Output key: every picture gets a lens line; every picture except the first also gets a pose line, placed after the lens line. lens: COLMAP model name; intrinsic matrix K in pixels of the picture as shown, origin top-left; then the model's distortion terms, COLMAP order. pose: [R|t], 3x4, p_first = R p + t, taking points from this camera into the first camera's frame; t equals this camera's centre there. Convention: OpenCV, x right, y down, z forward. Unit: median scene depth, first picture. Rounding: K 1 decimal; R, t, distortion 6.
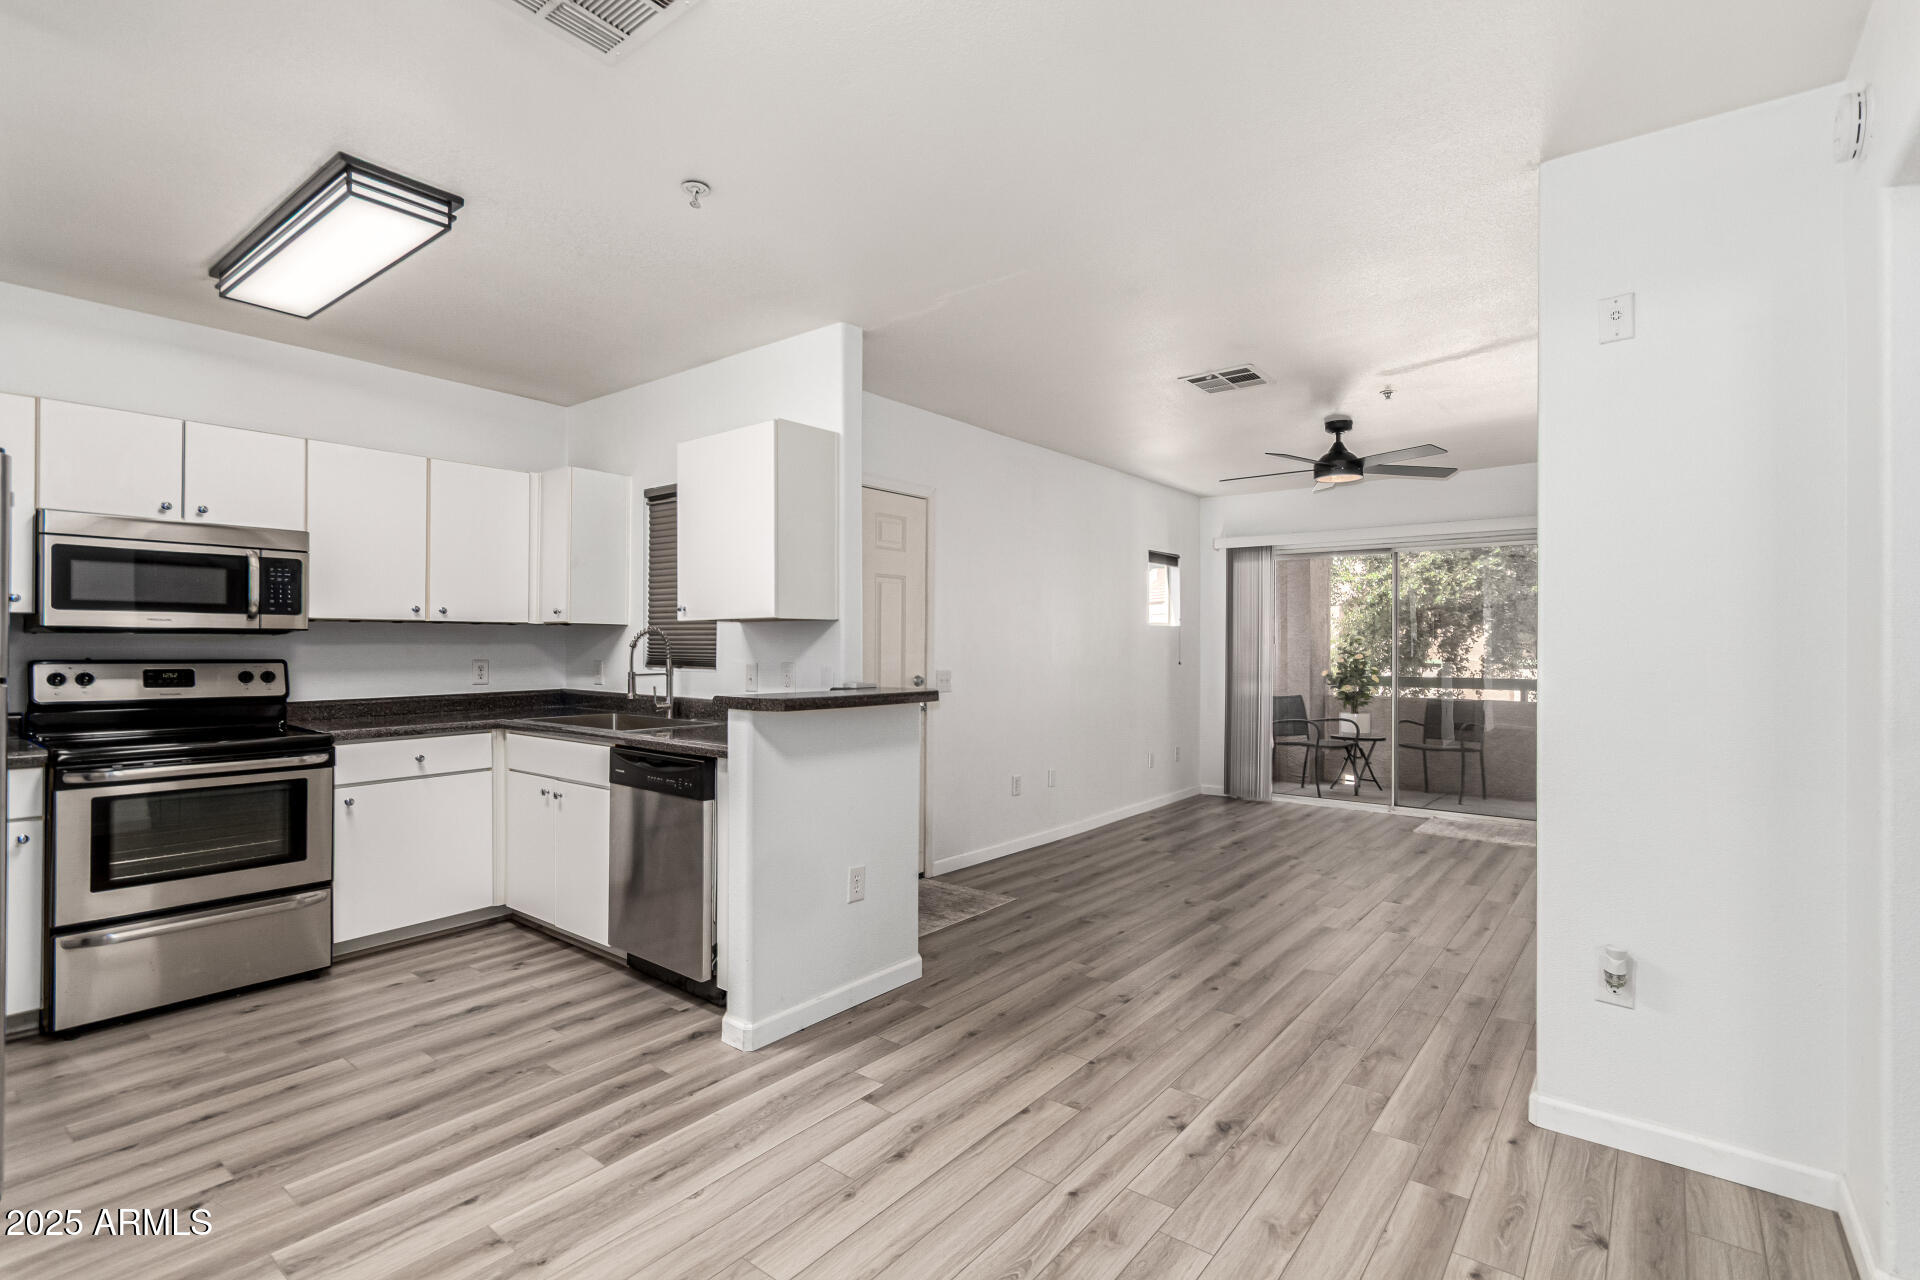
lens RADIAL K [[901.1, 0, 936.3], [0, 901.1, 646.4], [0, 0, 1]] dist [0.004539, 0.000332]
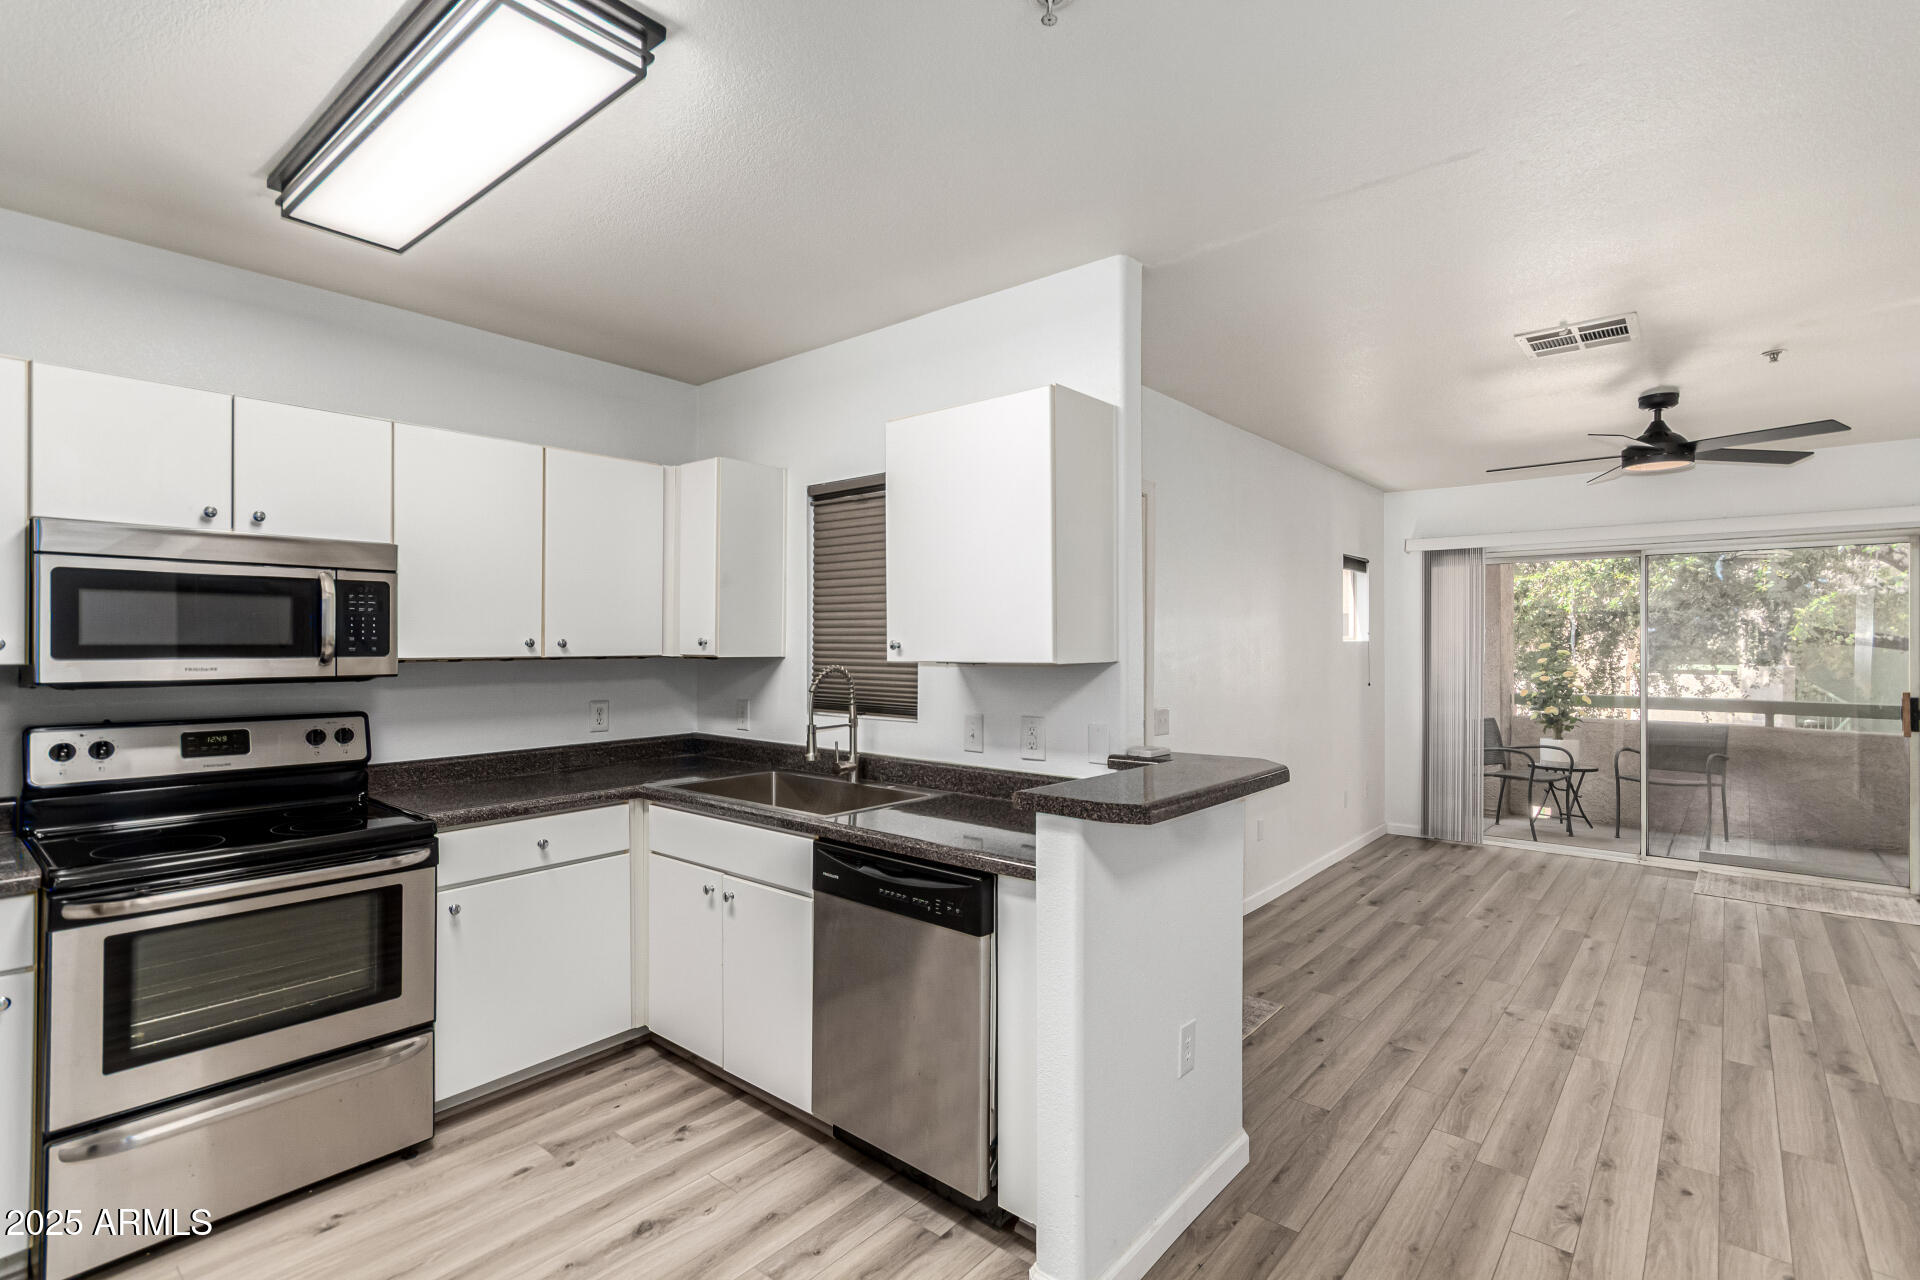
lens RADIAL K [[896.8, 0, 953.2], [0, 896.8, 642.4], [0, 0, 1]] dist [0.004420, 0.001243]
pose [[0.999802, -0.003883, -0.019492, -0.222680], [0.003860, 0.999992, -0.001194, -0.043863], [0.019496, 0.001118, 0.999809, 0.266029]]
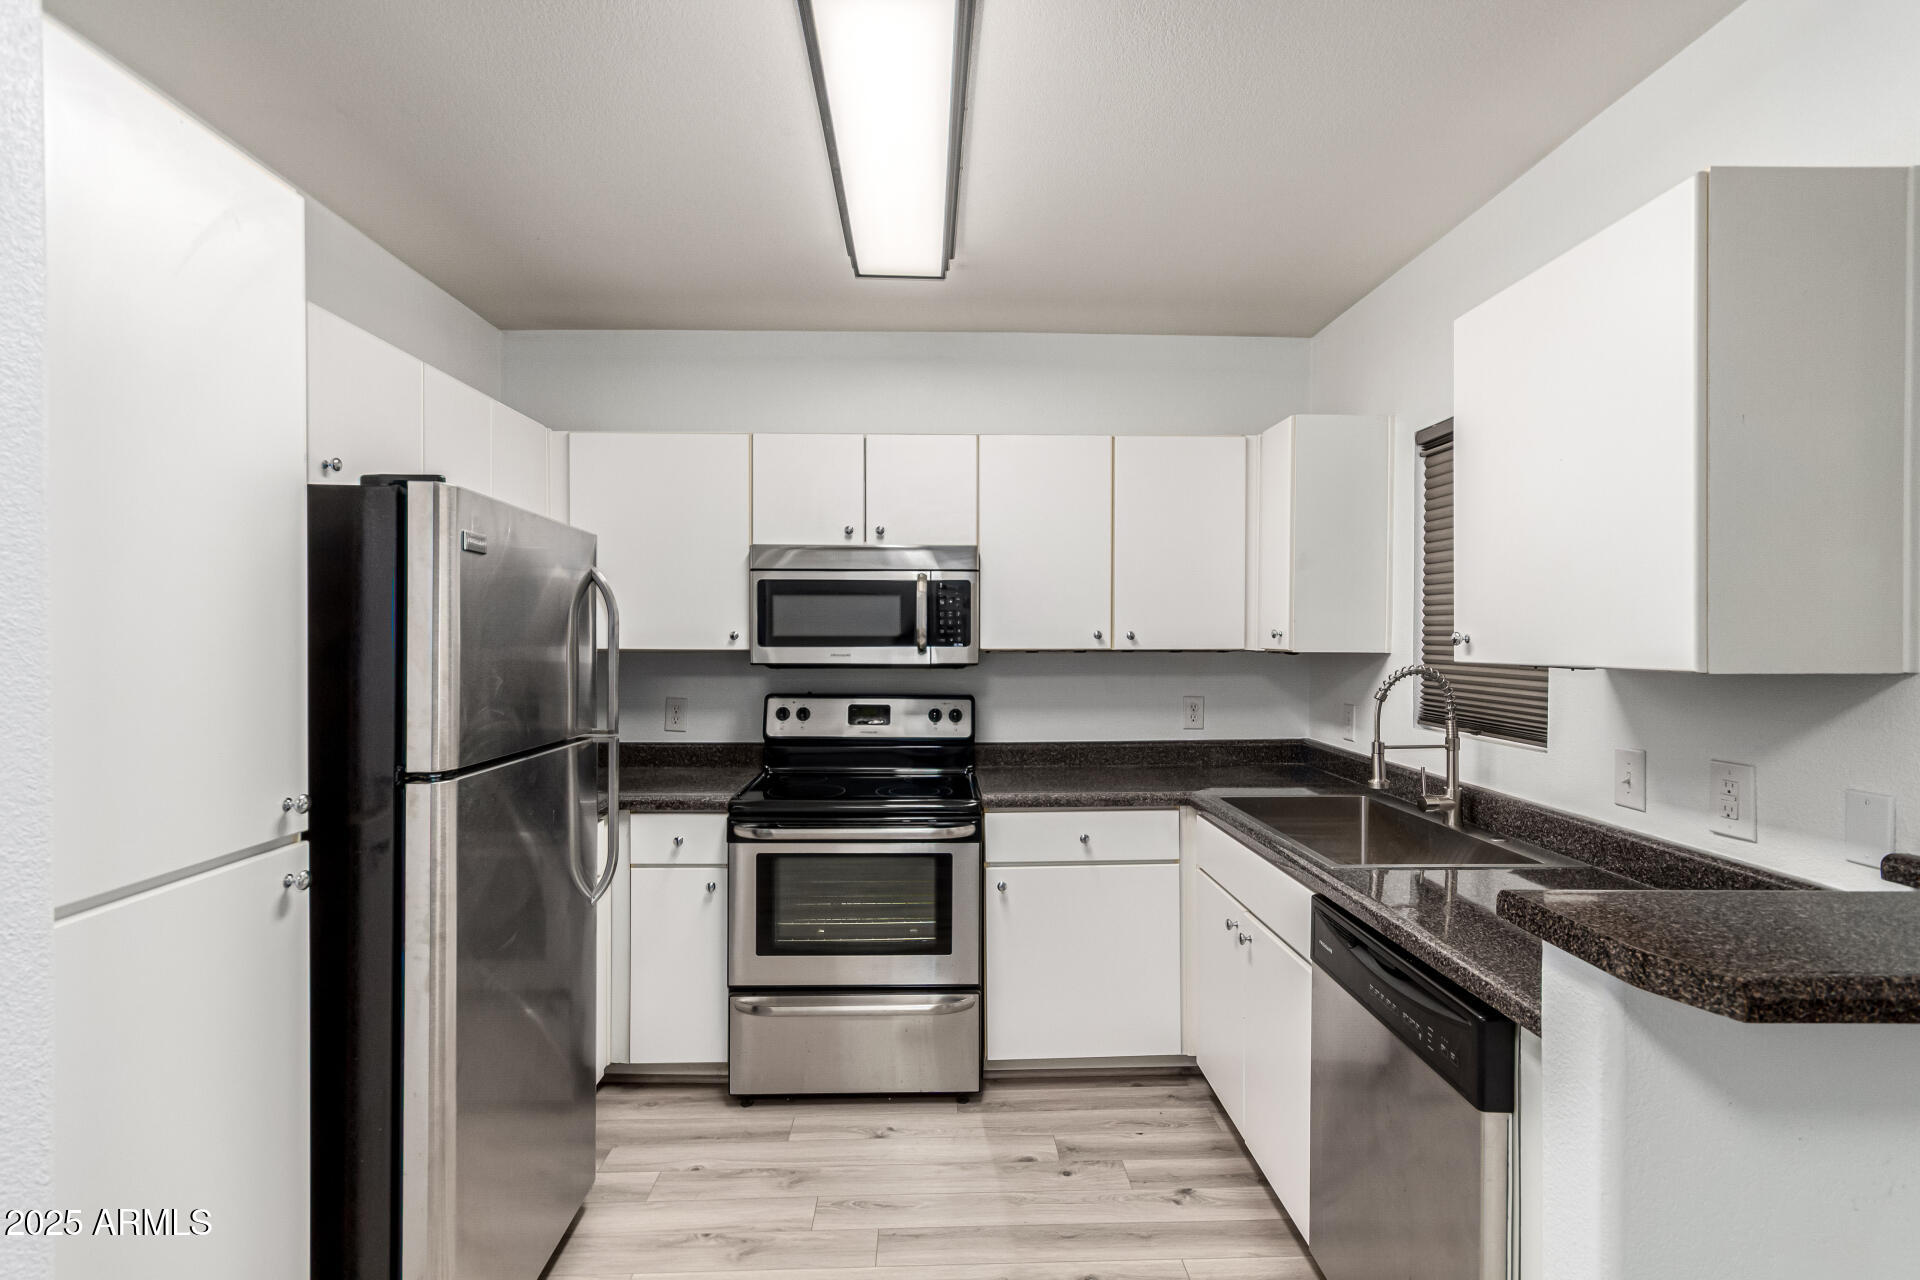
lens RADIAL K [[893.3, 0, 958.6], [0, 893.3, 643.1], [0, 0, 1]] dist [0.000894, 0.000897]
pose [[0.656973, 0.003394, -0.753906, -0.087649], [0.001205, 0.999984, 0.005552, -0.043181], [0.753913, -0.004556, 0.656959, 0.453646]]
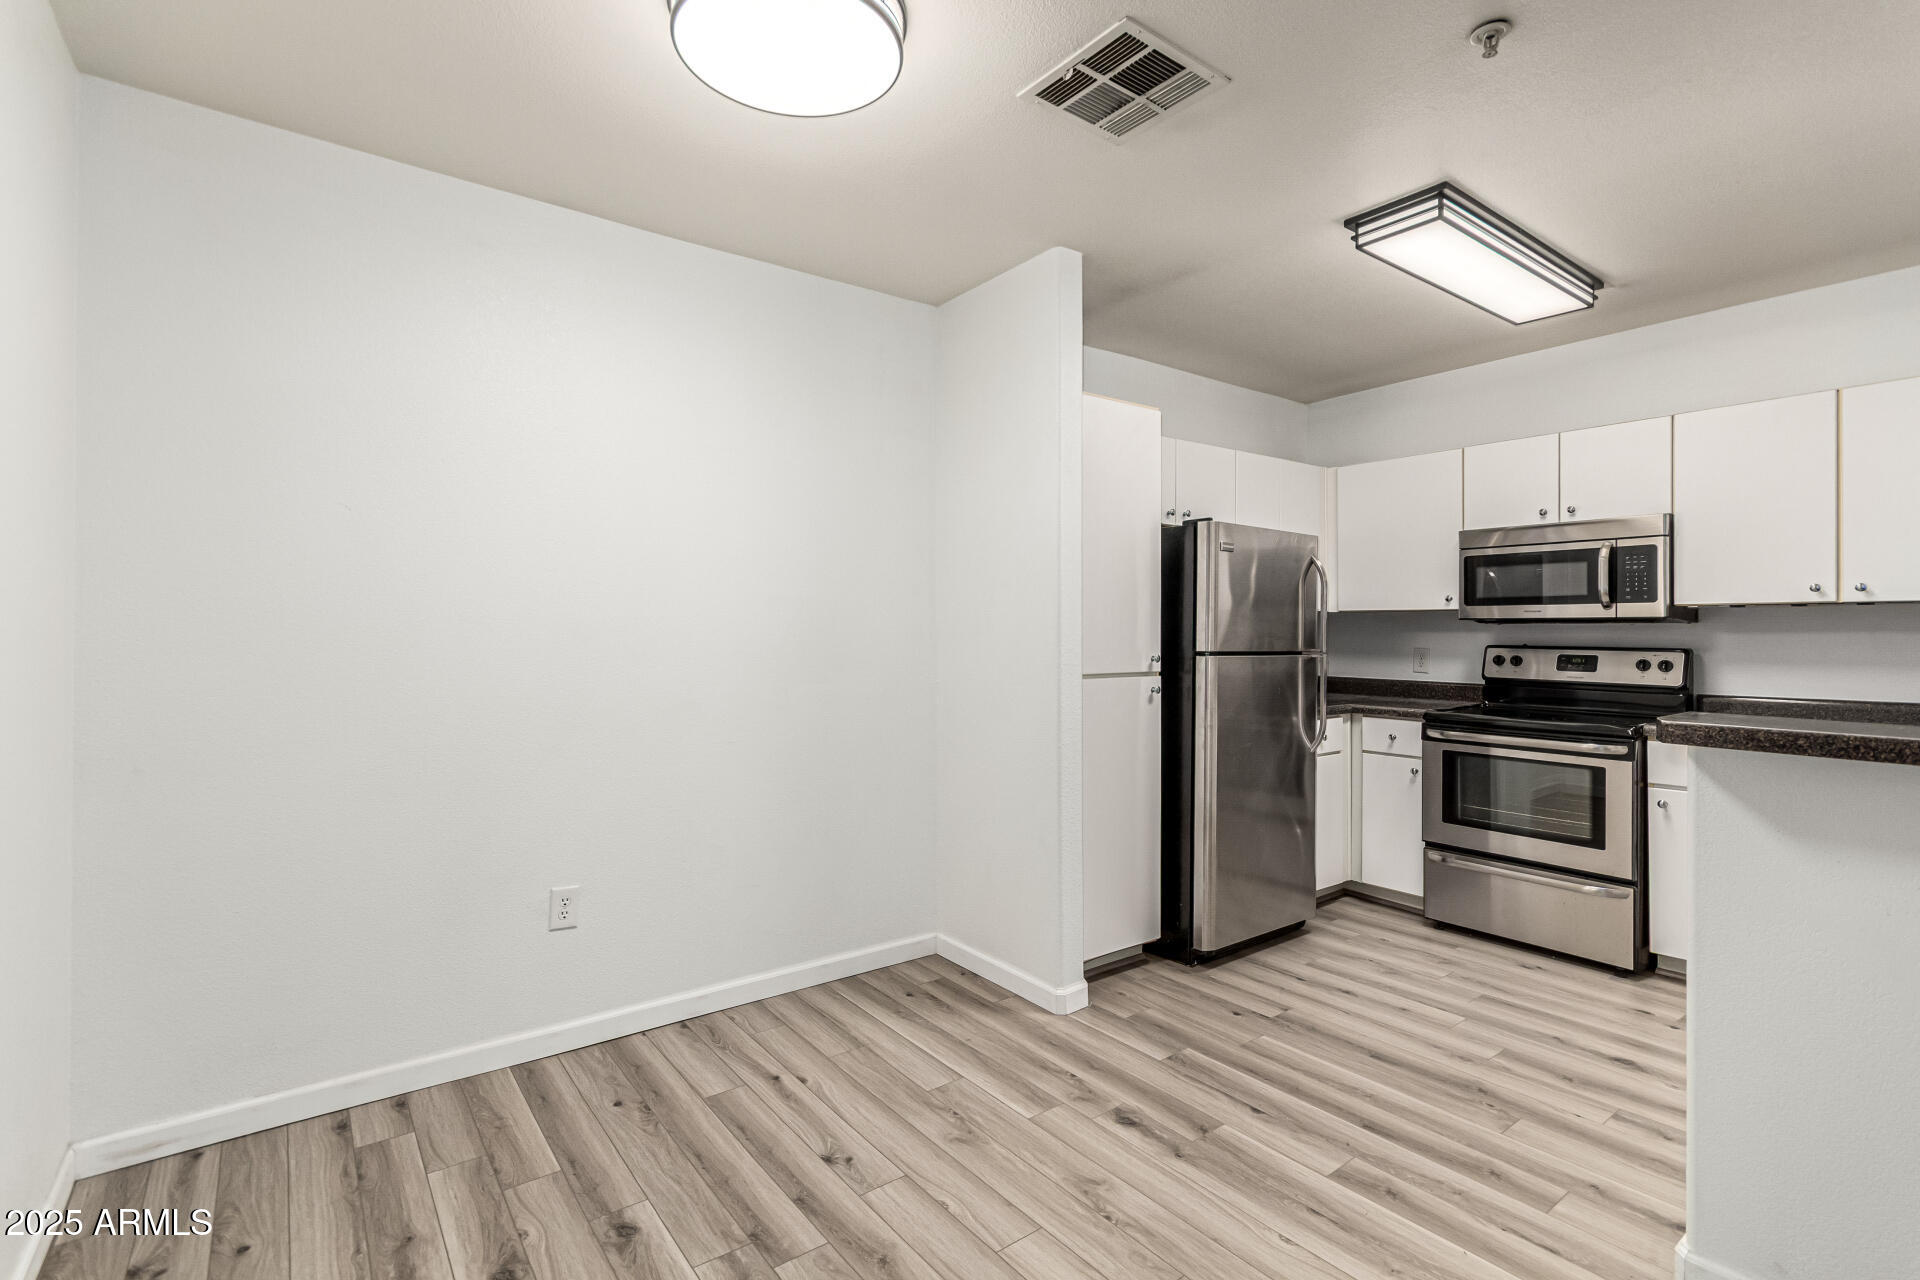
lens RADIAL K [[882.3, 0, 964.5], [0, 882.3, 633.3], [0, 0, 1]] dist [-0.000197, -0.000037]
pose [[-0.240326, -0.000488, -0.970692, 0.386784], [-0.001611, 0.999999, -0.000103, -0.000214], [0.970691, 0.001539, -0.240327, 0.517576]]
